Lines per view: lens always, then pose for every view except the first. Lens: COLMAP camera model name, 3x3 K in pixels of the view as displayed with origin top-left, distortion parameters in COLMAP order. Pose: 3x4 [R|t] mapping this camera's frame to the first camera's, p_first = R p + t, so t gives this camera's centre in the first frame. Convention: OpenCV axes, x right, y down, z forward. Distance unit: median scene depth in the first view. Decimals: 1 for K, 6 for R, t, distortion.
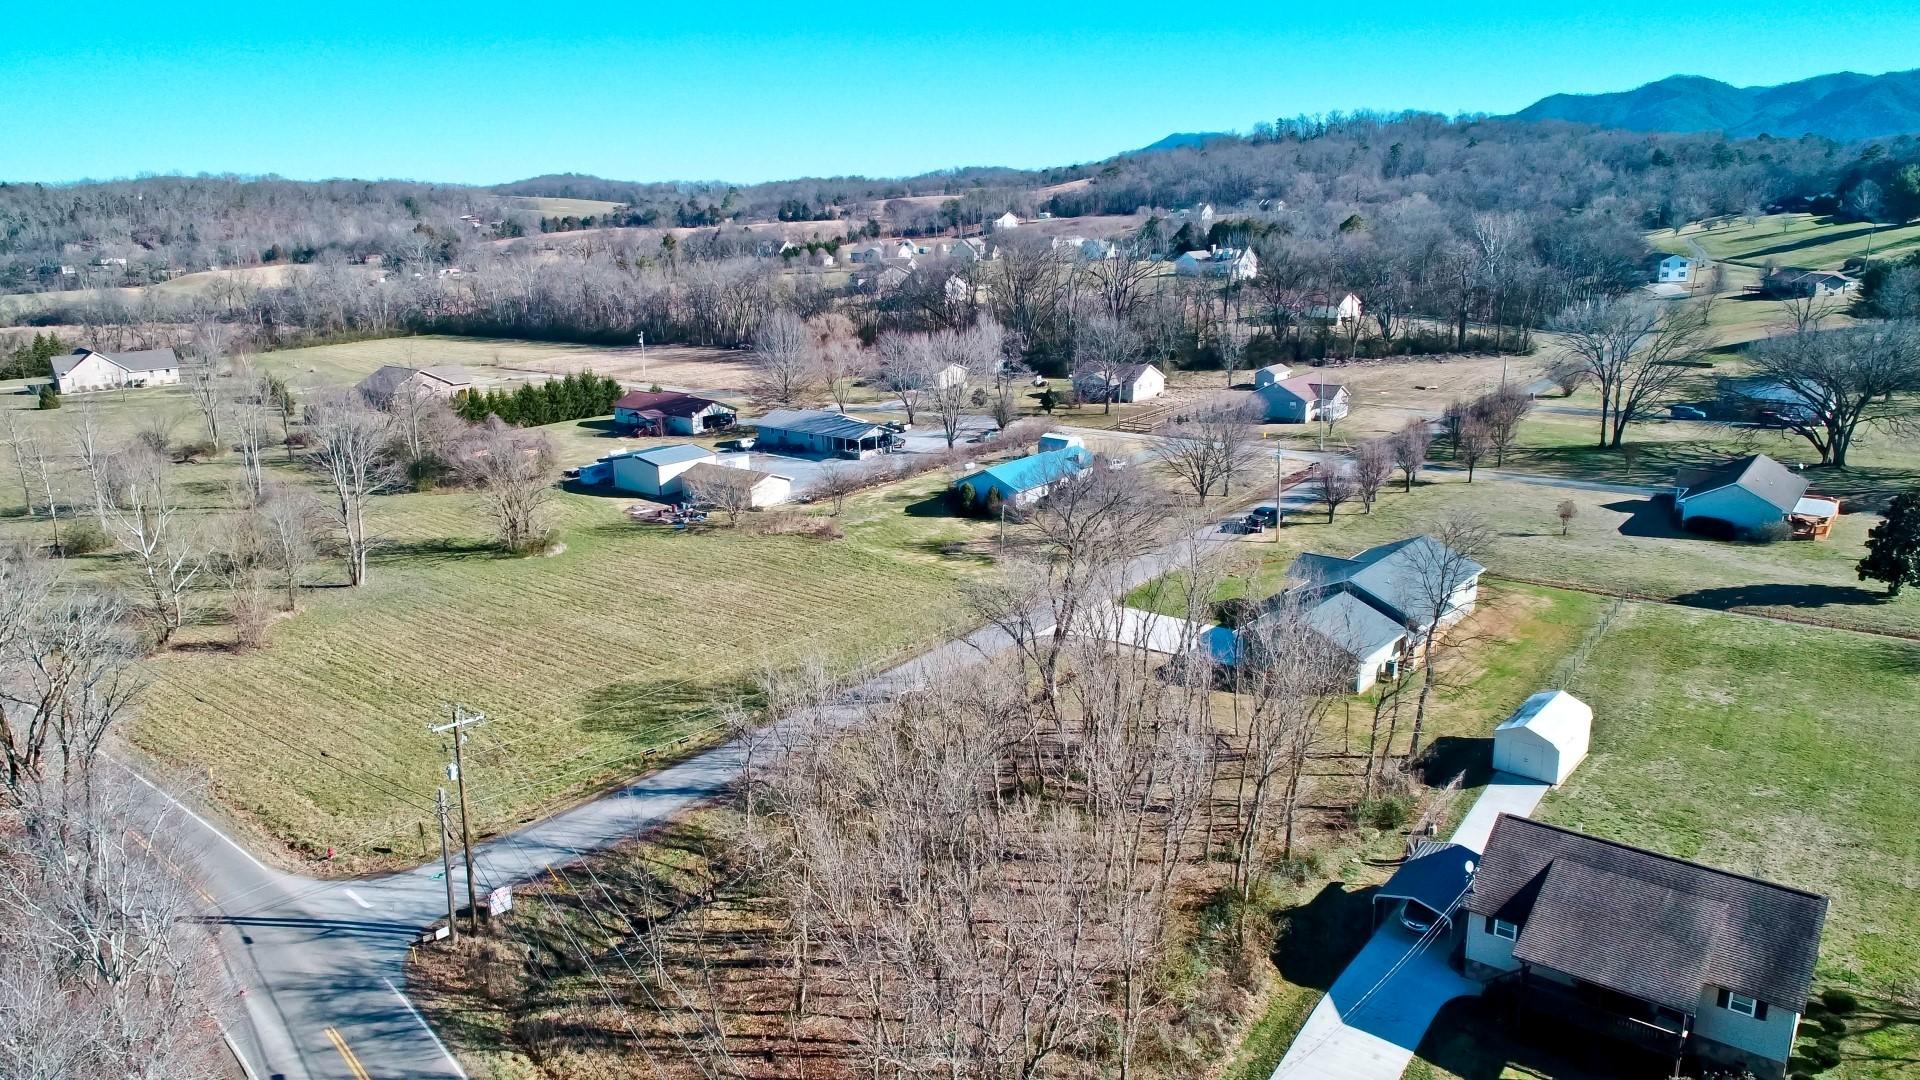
lens RADIAL K [[1269.1, 0, 960.0], [0, 1269.1, 540.0], [0, 0, 1]] dist [-0.004199, -0.001087]
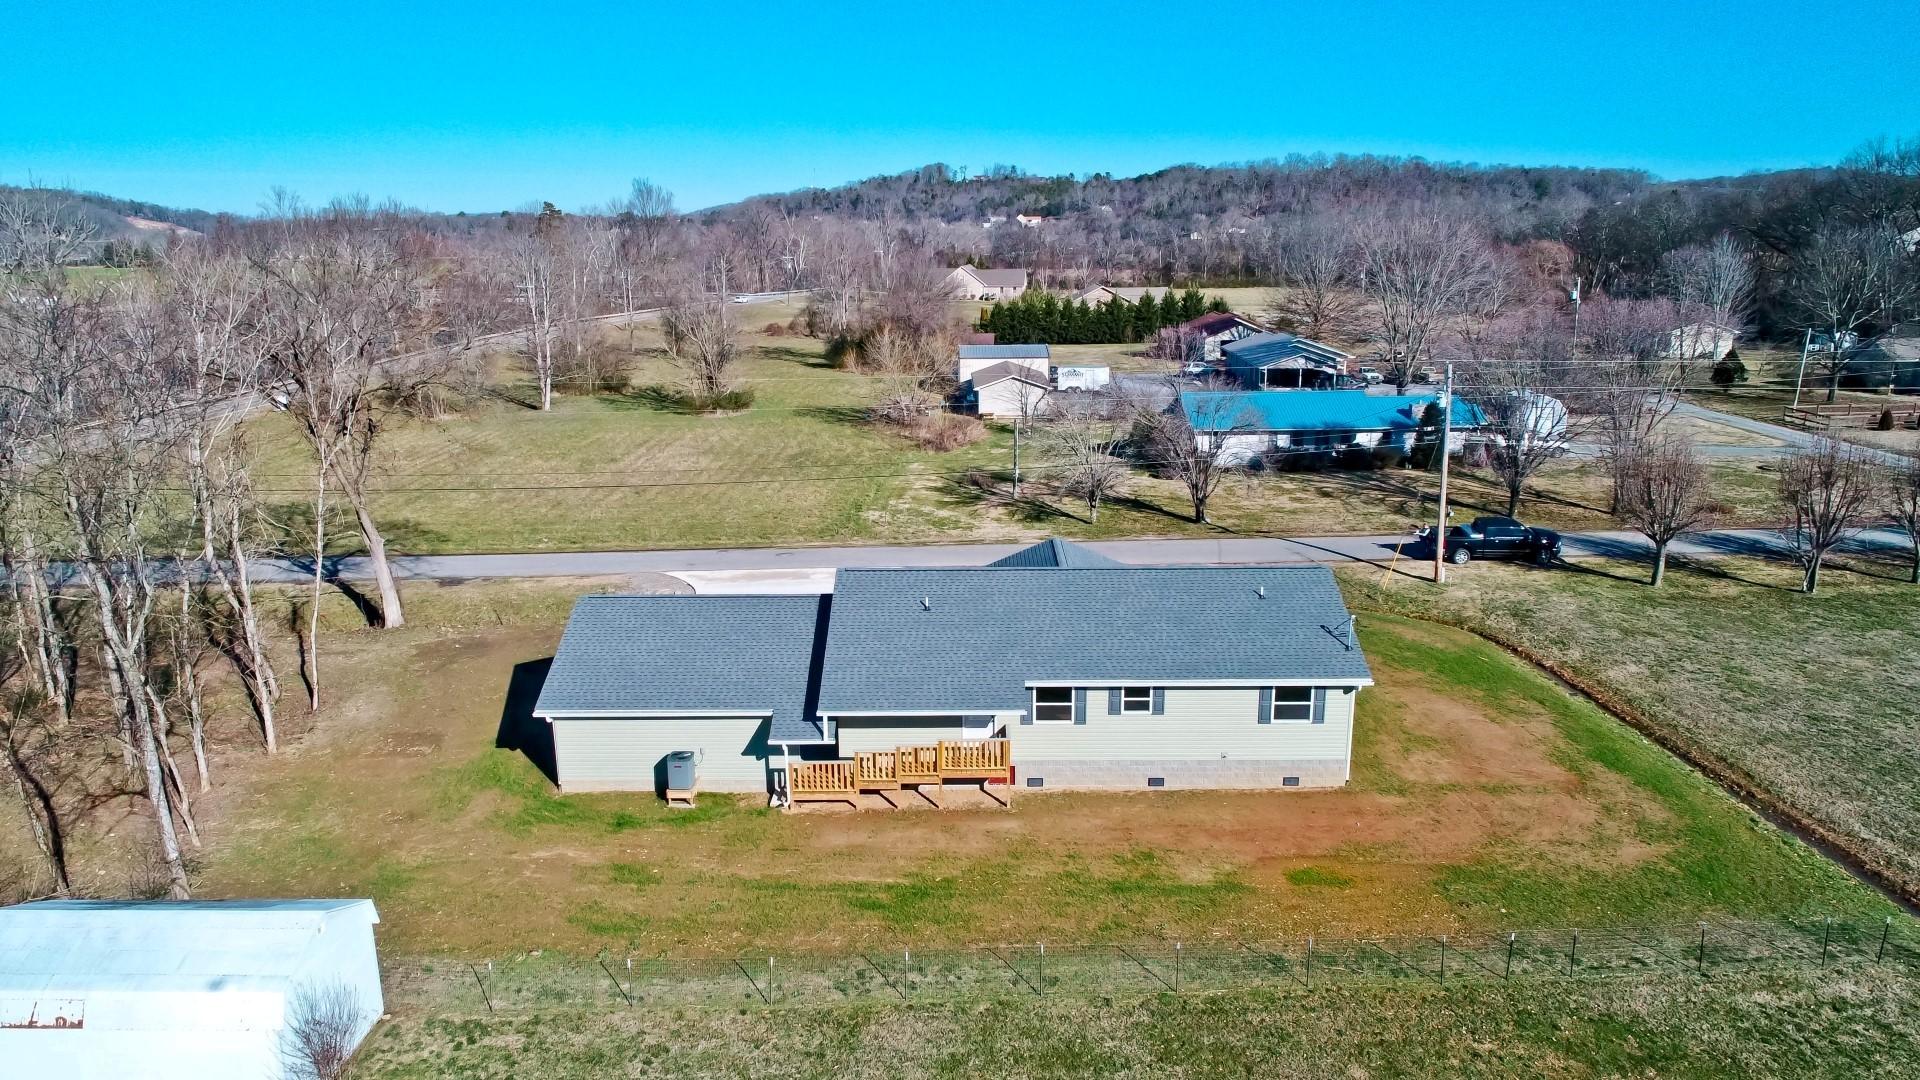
lens RADIAL K [[1283.3, 0, 960.0], [0, 1283.3, 540.0], [0, 0, 1]] dist [-0.004203, -0.002238]
pose [[0.631932, 0.198096, -0.749280, 0.249352], [-0.202487, 0.975403, 0.087105, -0.009398], [0.748105, 0.096675, 0.656500, 0.281109]]
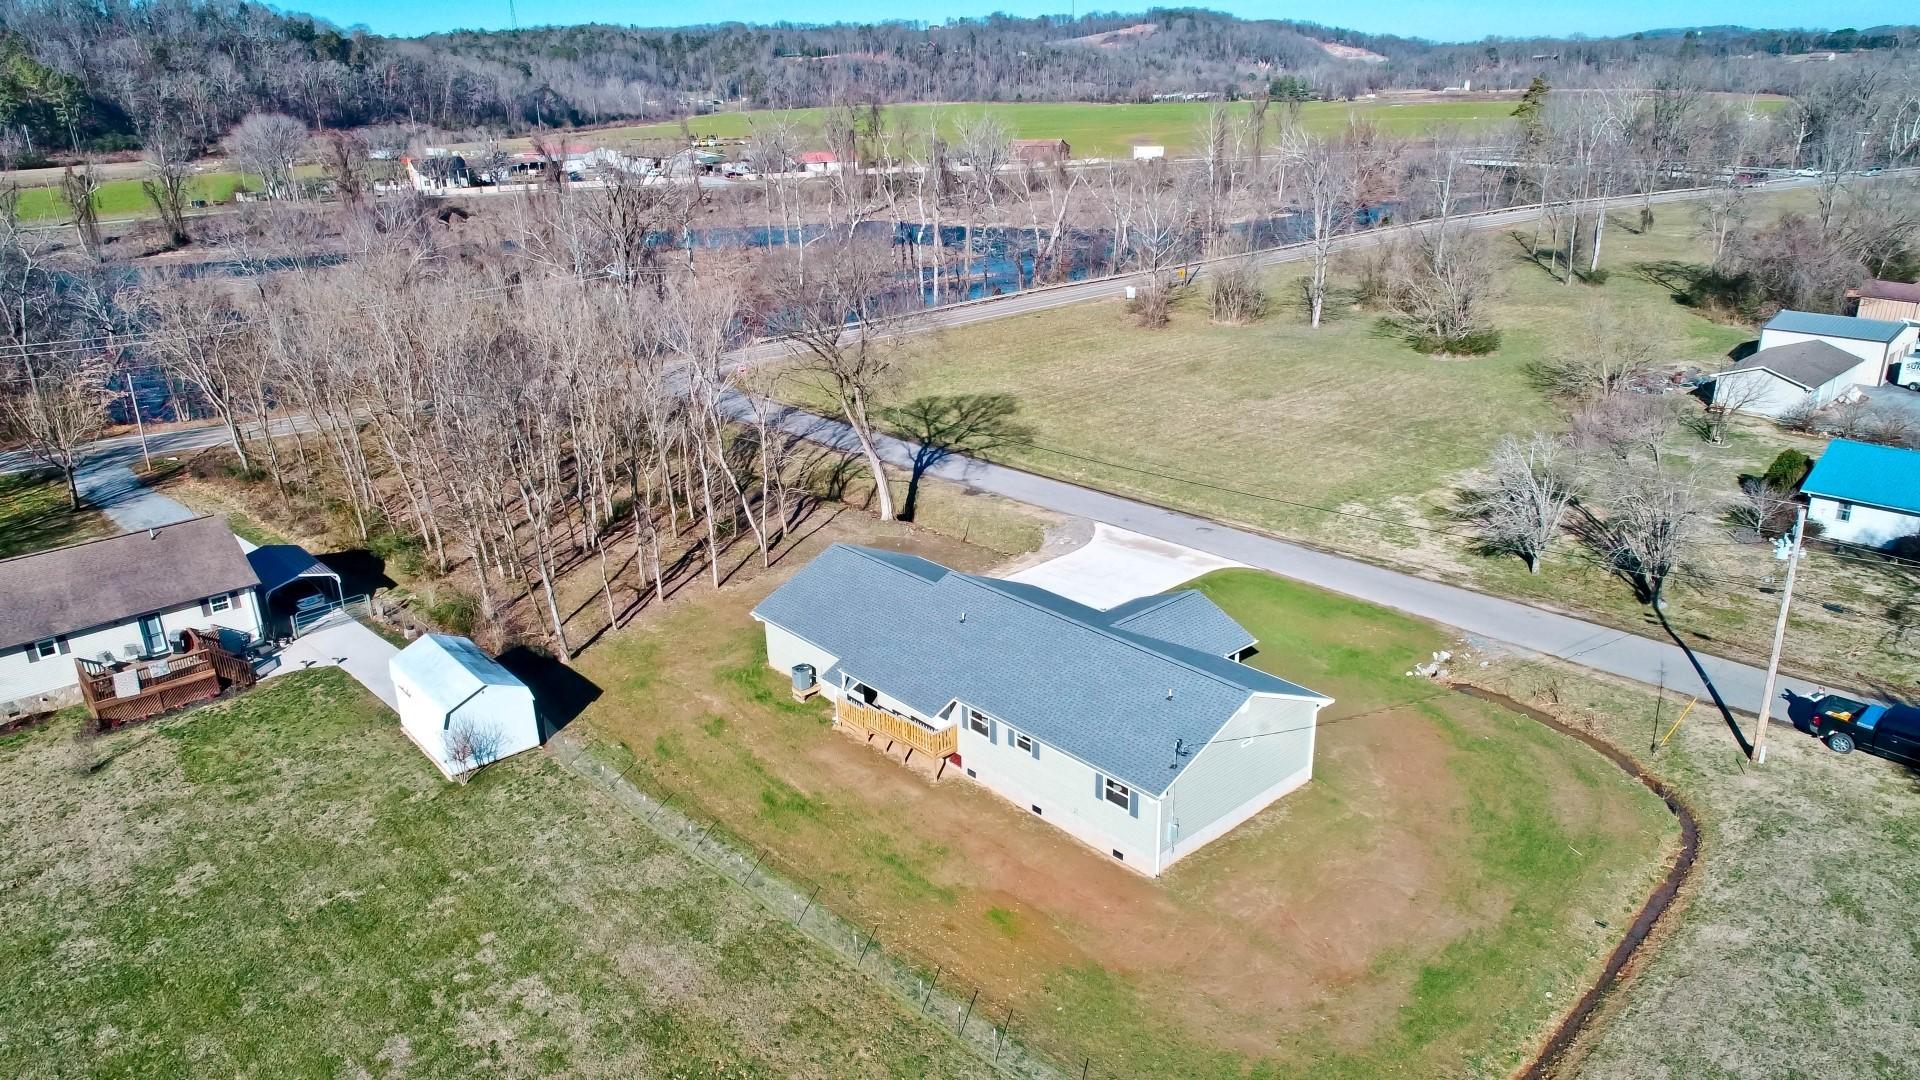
lens RADIAL K [[1291.4, 0, 952.2], [0, 1291.4, 533.8], [0, 0, 1]] dist [-0.000391, -0.003382]
pose [[-0.156137, 0.359200, -0.920107, 0.317726], [-0.223090, 0.894636, 0.387113, -0.079930], [0.962212, 0.265710, -0.059552, 0.390249]]
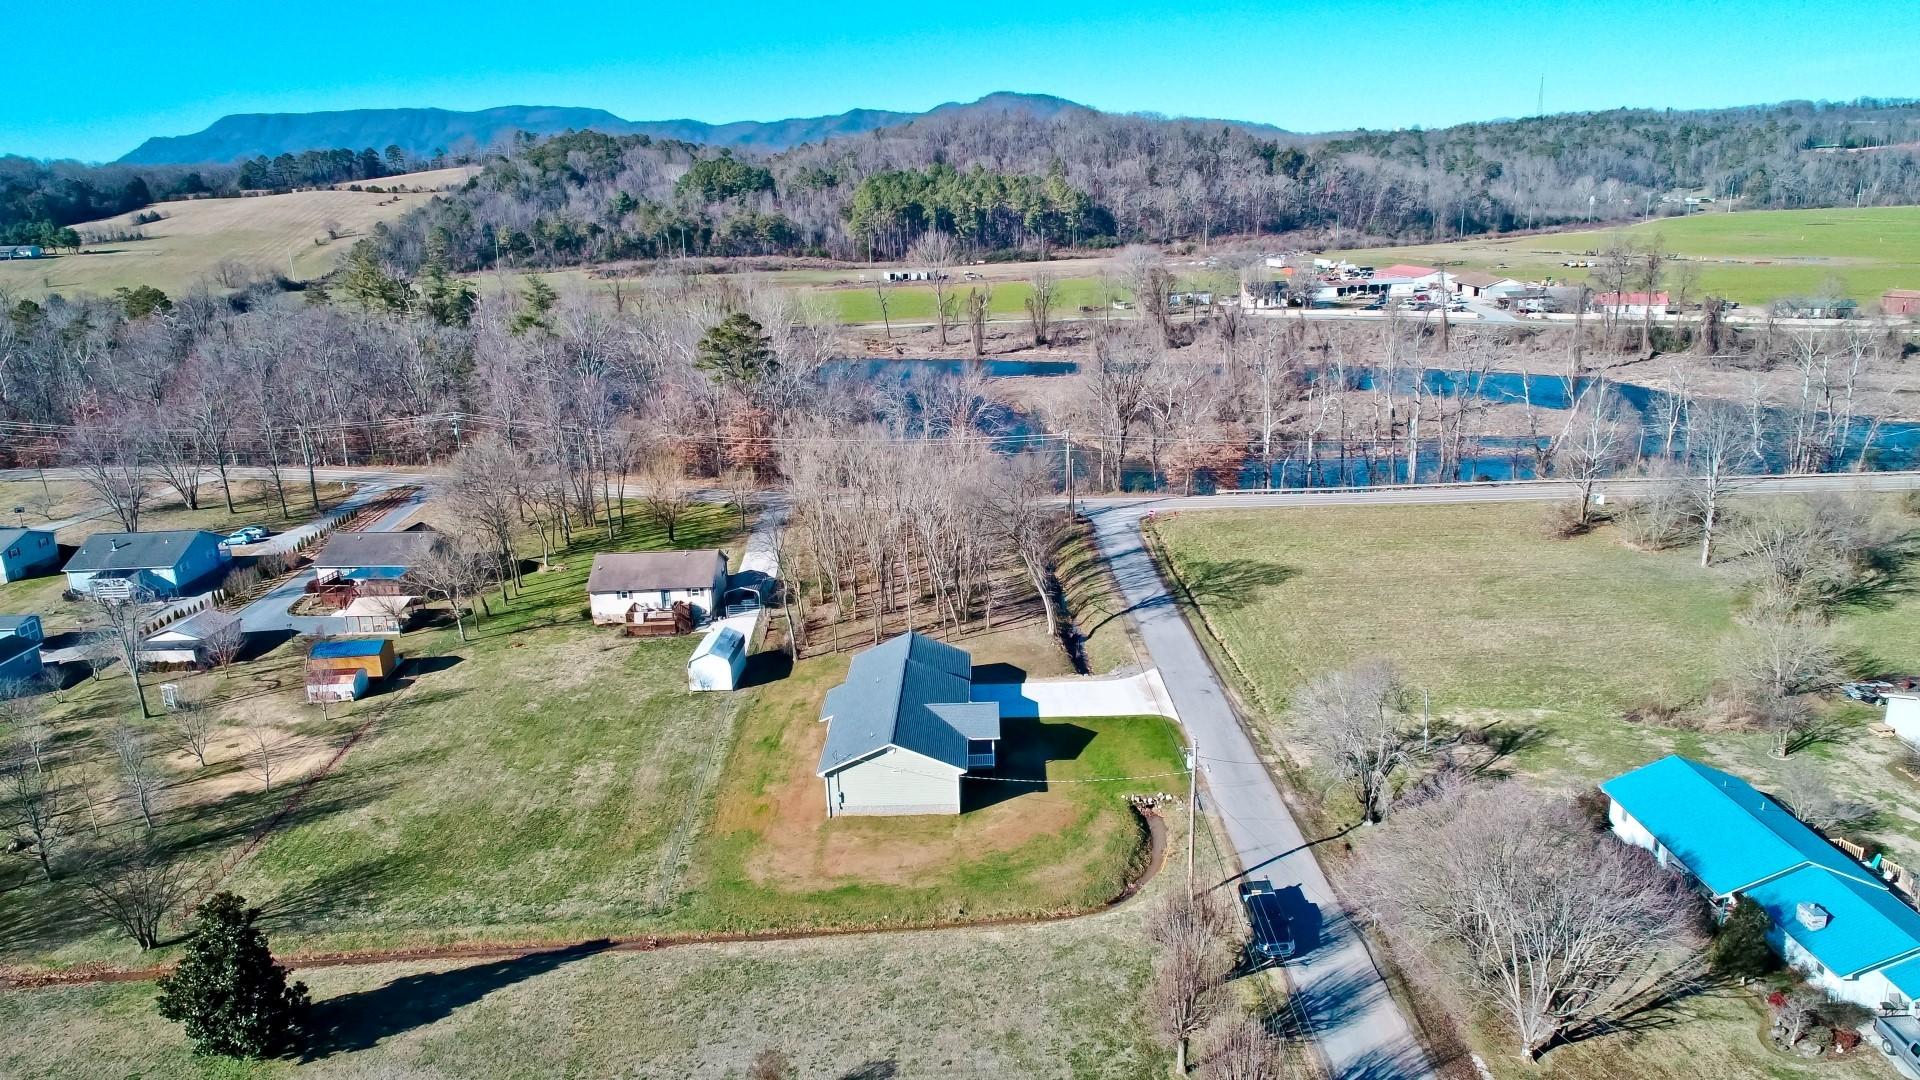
lens RADIAL K [[1291.4, 0, 952.2], [0, 1291.4, 533.8], [0, 0, 1]] dist [-0.000391, -0.003382]
pose [[-0.781119, 0.212922, -0.586956, 0.333276], [-0.109108, 0.879048, 0.464081, -0.211575], [0.614776, 0.426544, -0.663409, 0.639189]]
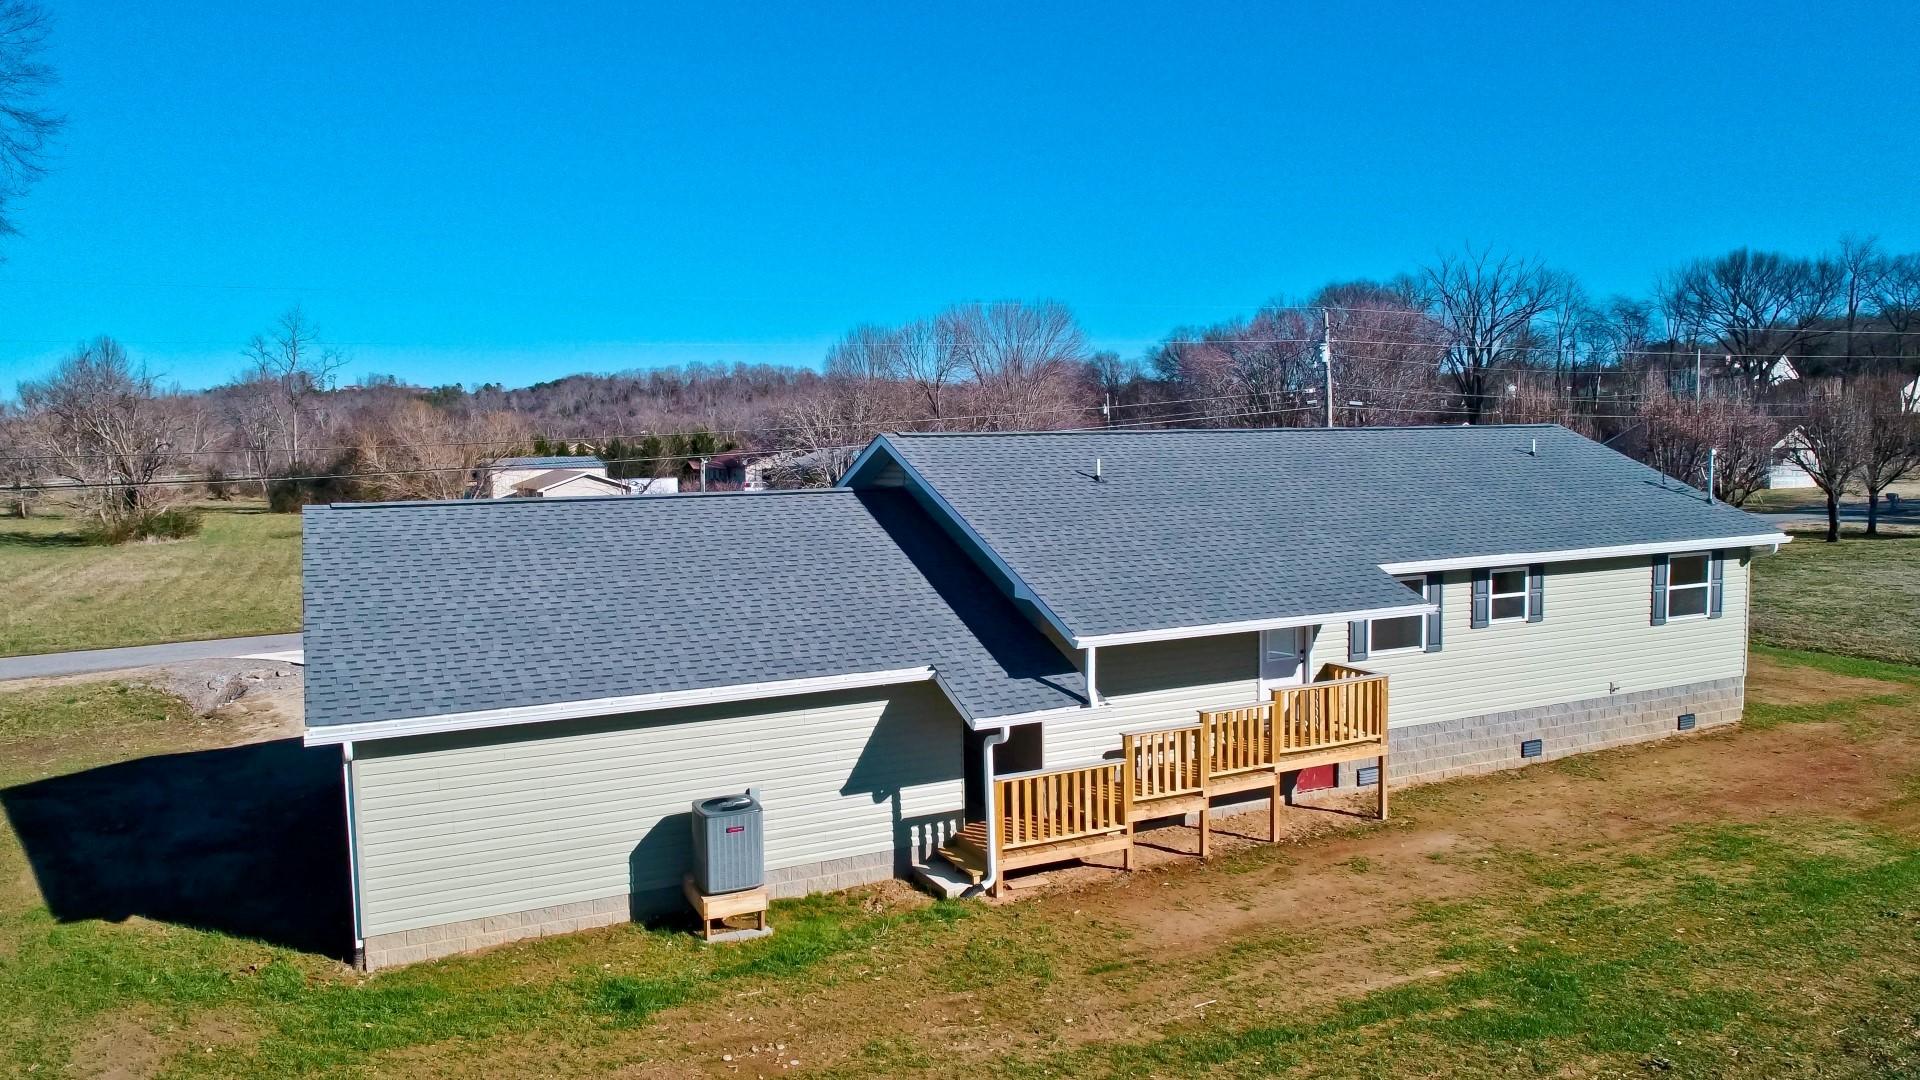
lens RADIAL K [[1283.3, 0, 960.0], [0, 1283.3, 540.0], [0, 0, 1]] dist [-0.004203, -0.002238]
pose [[0.911783, 0.036619, -0.409036, 0.155106], [-0.106212, 0.983156, -0.148740, 0.030415], [0.396700, 0.179063, 0.900314, 0.306485]]
